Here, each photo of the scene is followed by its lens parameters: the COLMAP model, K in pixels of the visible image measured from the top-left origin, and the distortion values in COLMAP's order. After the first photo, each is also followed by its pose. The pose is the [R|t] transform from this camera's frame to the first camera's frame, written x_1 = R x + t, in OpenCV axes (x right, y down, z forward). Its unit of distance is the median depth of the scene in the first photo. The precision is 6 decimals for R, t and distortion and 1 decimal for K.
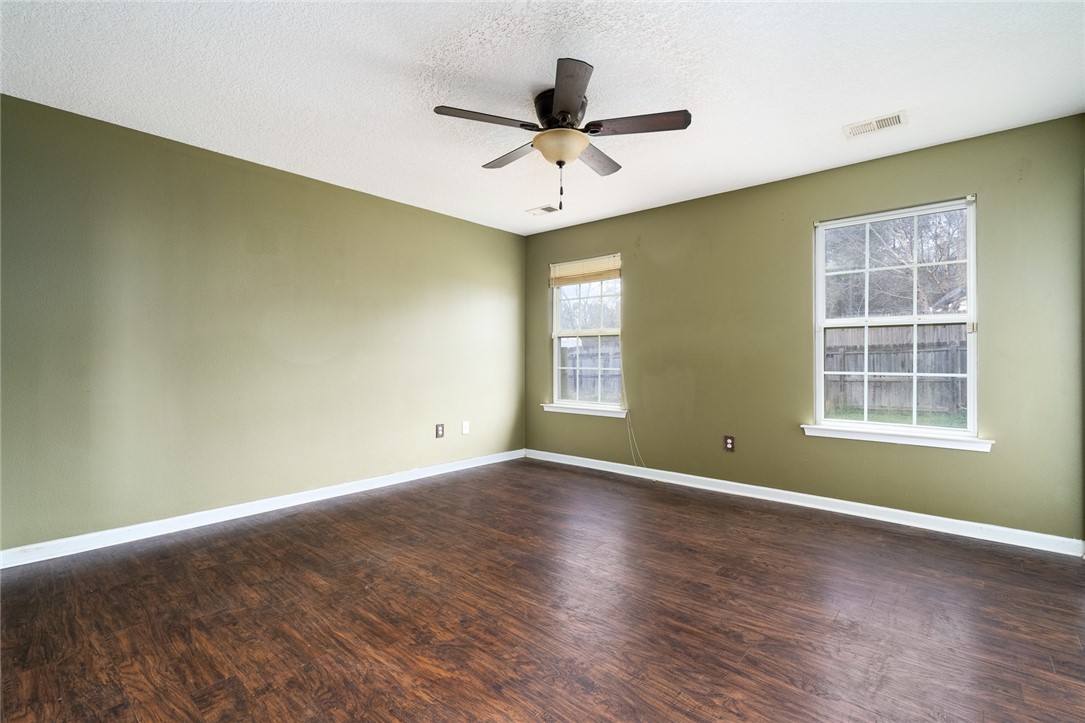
lens RADIAL K [[493.0, 0, 542.7], [0, 493.0, 359.2], [0, 0, 1]] dist [-0.003954, -0.000355]
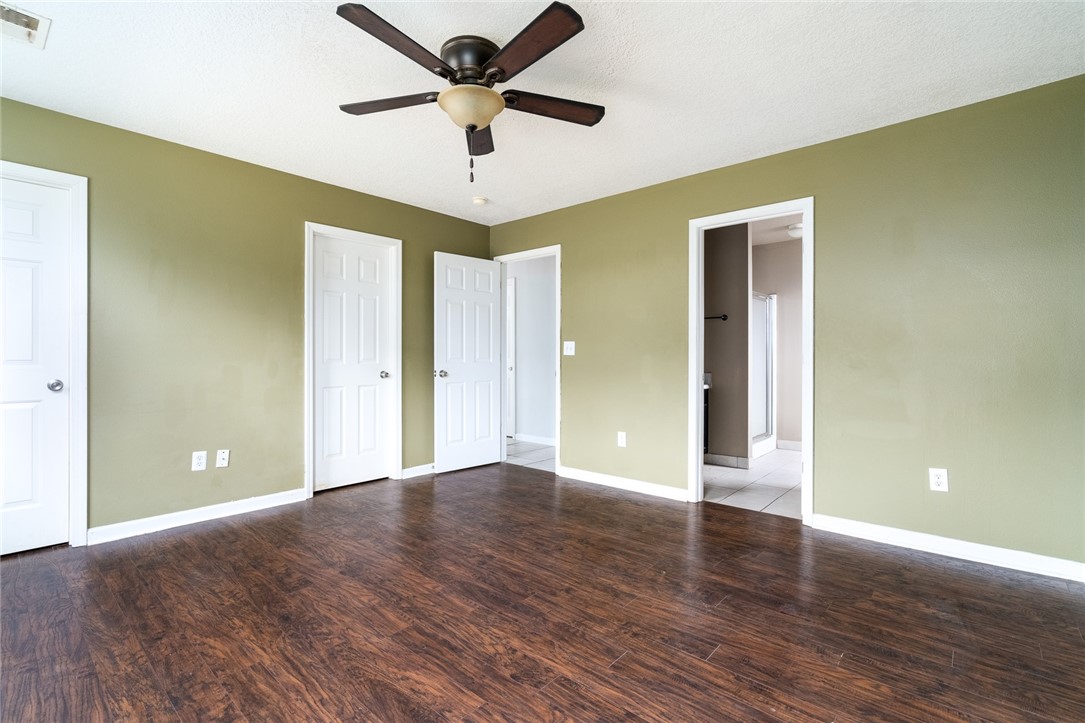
lens RADIAL K [[493.0, 0, 542.1], [0, 493.0, 358.3], [0, 0, 1]] dist [-0.003954, -0.000355]
pose [[-0.999984, -0.001044, 0.005539, -0.090584], [-0.001010, 0.999981, 0.006102, -0.004874], [-0.005546, 0.006096, -0.999966, 1.860990]]
